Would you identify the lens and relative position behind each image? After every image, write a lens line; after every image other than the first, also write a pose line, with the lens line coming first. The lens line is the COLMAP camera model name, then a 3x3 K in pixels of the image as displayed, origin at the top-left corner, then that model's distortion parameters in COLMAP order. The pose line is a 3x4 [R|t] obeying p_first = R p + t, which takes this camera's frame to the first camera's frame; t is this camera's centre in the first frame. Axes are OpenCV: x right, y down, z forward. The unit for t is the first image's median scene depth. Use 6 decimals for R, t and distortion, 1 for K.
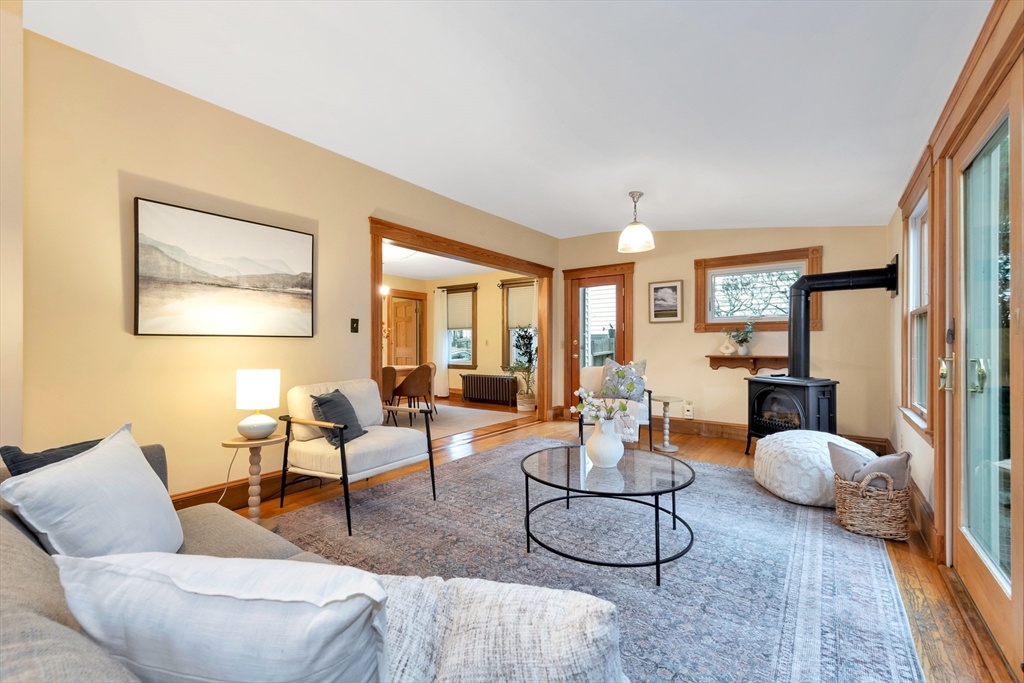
lens RADIAL K [[430.7, 0, 506.4], [0, 430.7, 343.6], [0, 0, 1]] dist [0.002863, 0.000102]
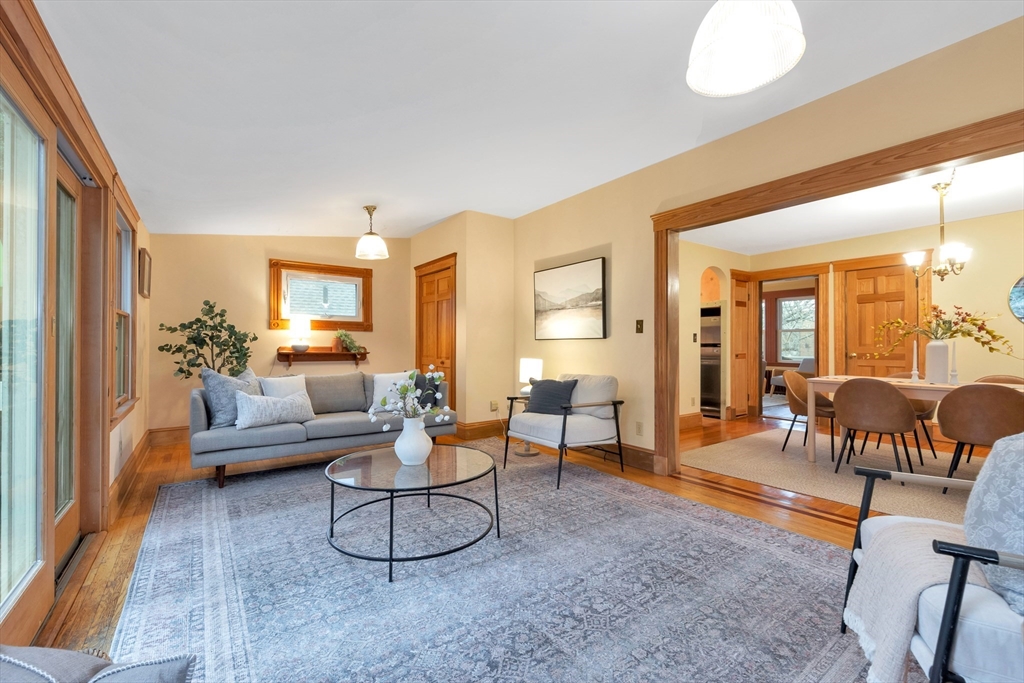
lens RADIAL K [[430.7, 0, 506.4], [0, 430.7, 343.6], [0, 0, 1]] dist [0.002863, 0.000102]
pose [[-0.307953, -0.001882, -0.951400, 0.810125], [0.002275, 0.999994, -0.002715, 0.002215], [0.951399, -0.003000, -0.307947, 1.091930]]
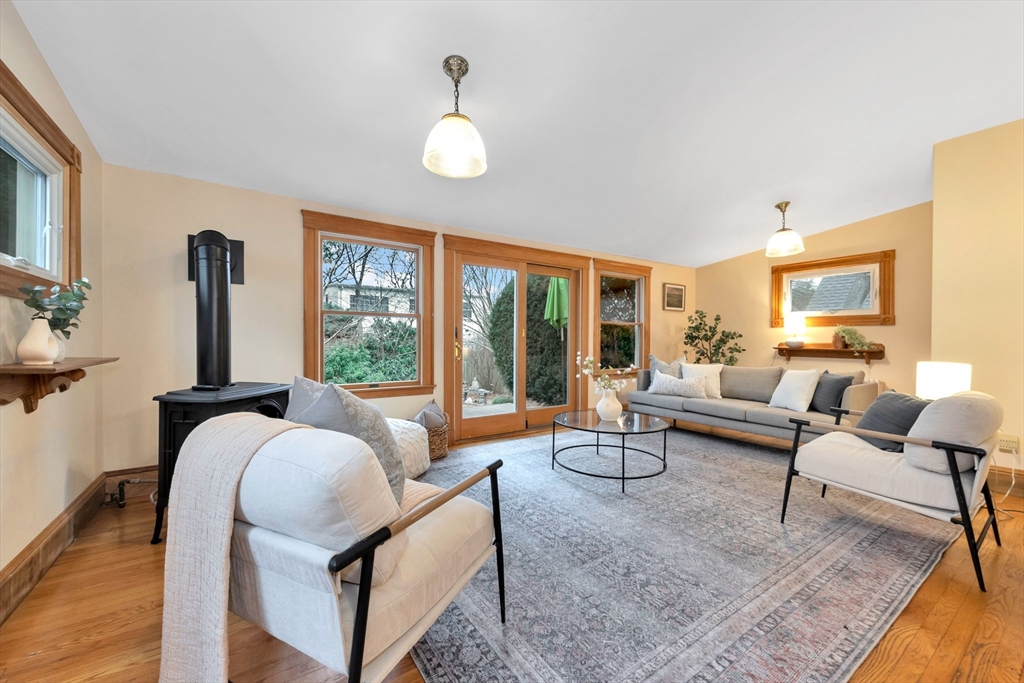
lens RADIAL K [[395.0, 0, 507.4], [0, 395.0, 344.1], [0, 0, 1]] dist [0.001046, 0.000024]
pose [[-0.943345, -0.006802, 0.331743, 0.078307], [-0.005509, 0.999973, 0.004840, 0.011243], [-0.331767, 0.002738, -0.943358, 1.722151]]
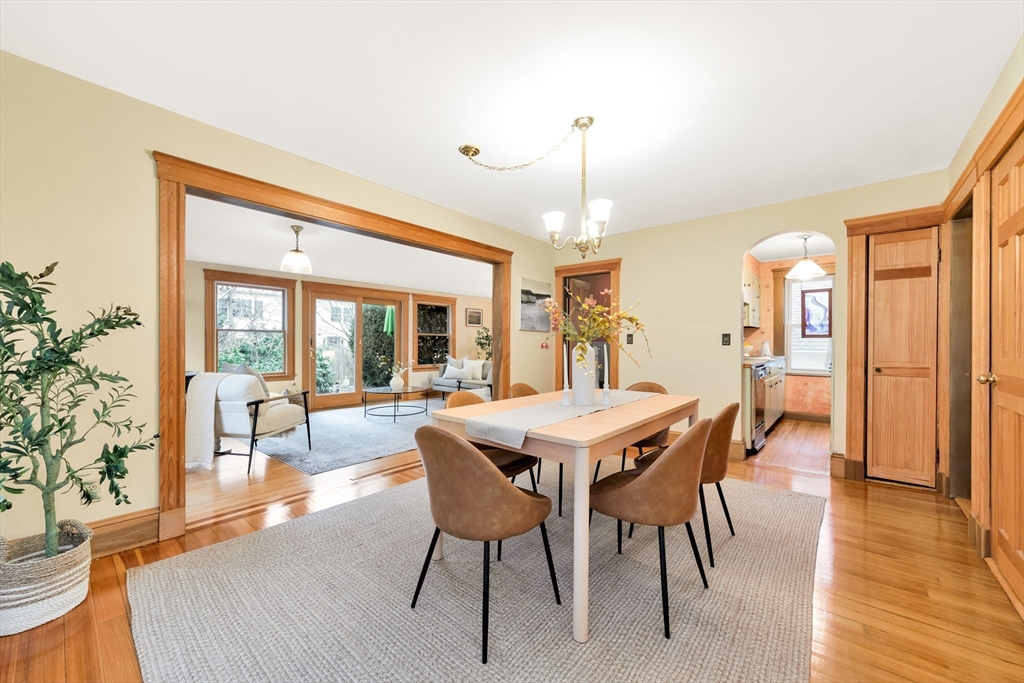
lens RADIAL K [[389.9, 0, 506.4], [0, 389.9, 342.1], [0, 0, 1]] dist [0.015982, -0.000024]
pose [[-0.997237, -0.002965, 0.074232, -0.477240], [-0.003738, 0.999940, -0.010282, 0.001068], [-0.074197, -0.010531, -0.997188, 2.488381]]
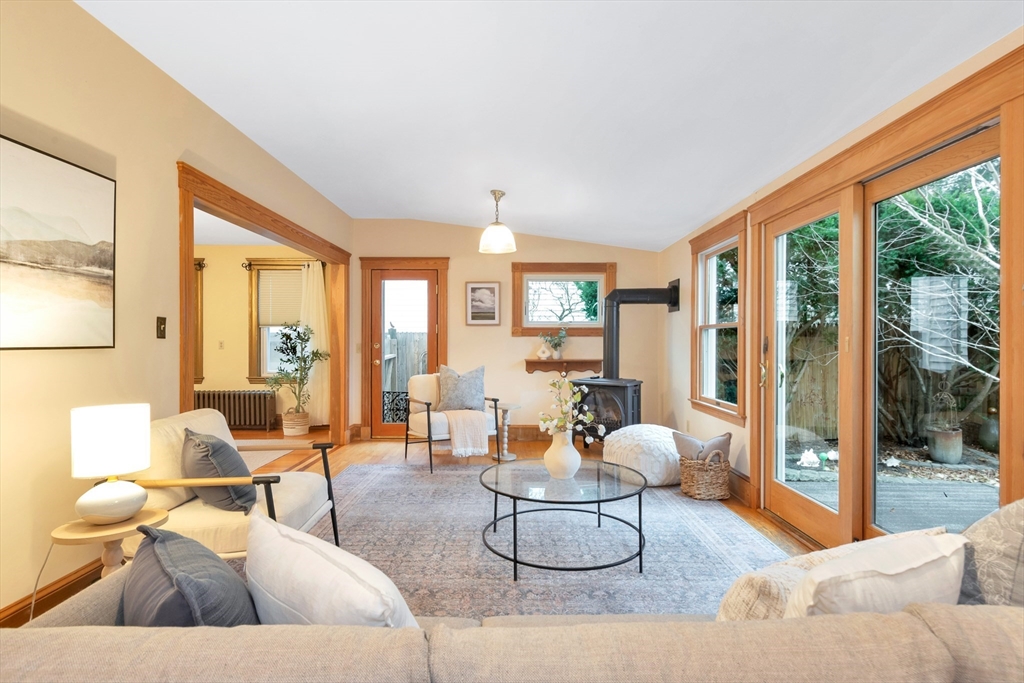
lens RADIAL K [[525.8, 0, 512.0], [0, 525.8, 341.5], [0, 0, 1]] dist [0.002855, 0.000325]
pose [[0.801736, 0.000972, 0.597678, -0.433027], [-0.003227, 0.999991, 0.002702, -0.026862], [-0.597670, -0.004095, 0.801732, 0.059577]]
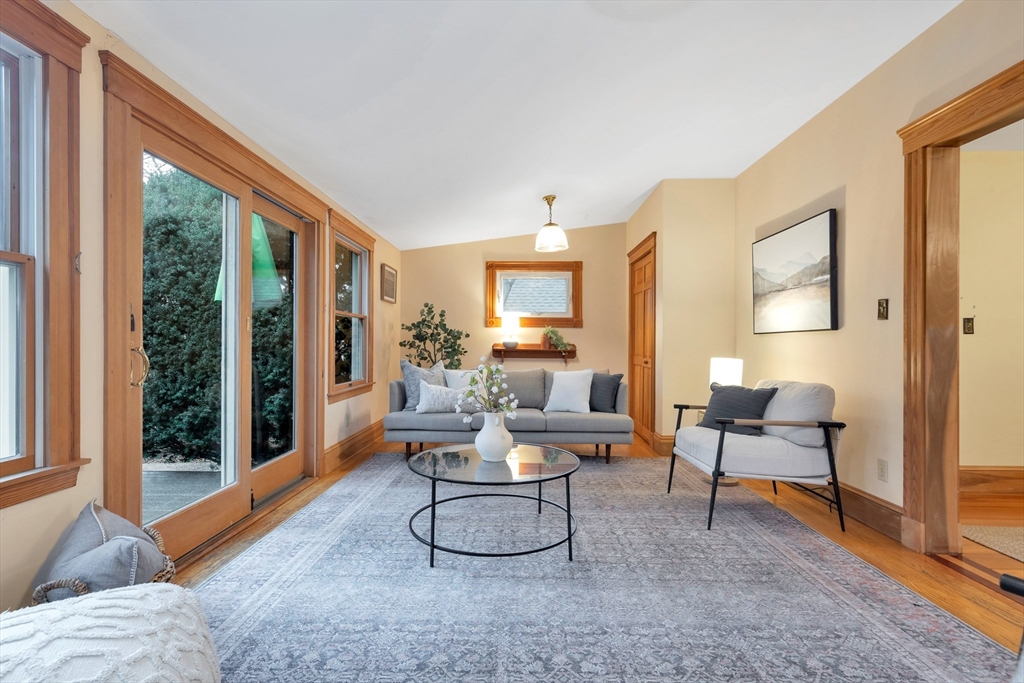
lens RADIAL K [[481.1, 0, 509.2], [0, 481.1, 345.4], [0, 0, 1]] dist [0.002490, 0.000022]
pose [[-0.814291, -0.001920, -0.580453, 0.599542], [-0.001466, 0.999998, -0.001252, 0.017000], [0.580455, -0.000169, -0.814293, 1.370602]]
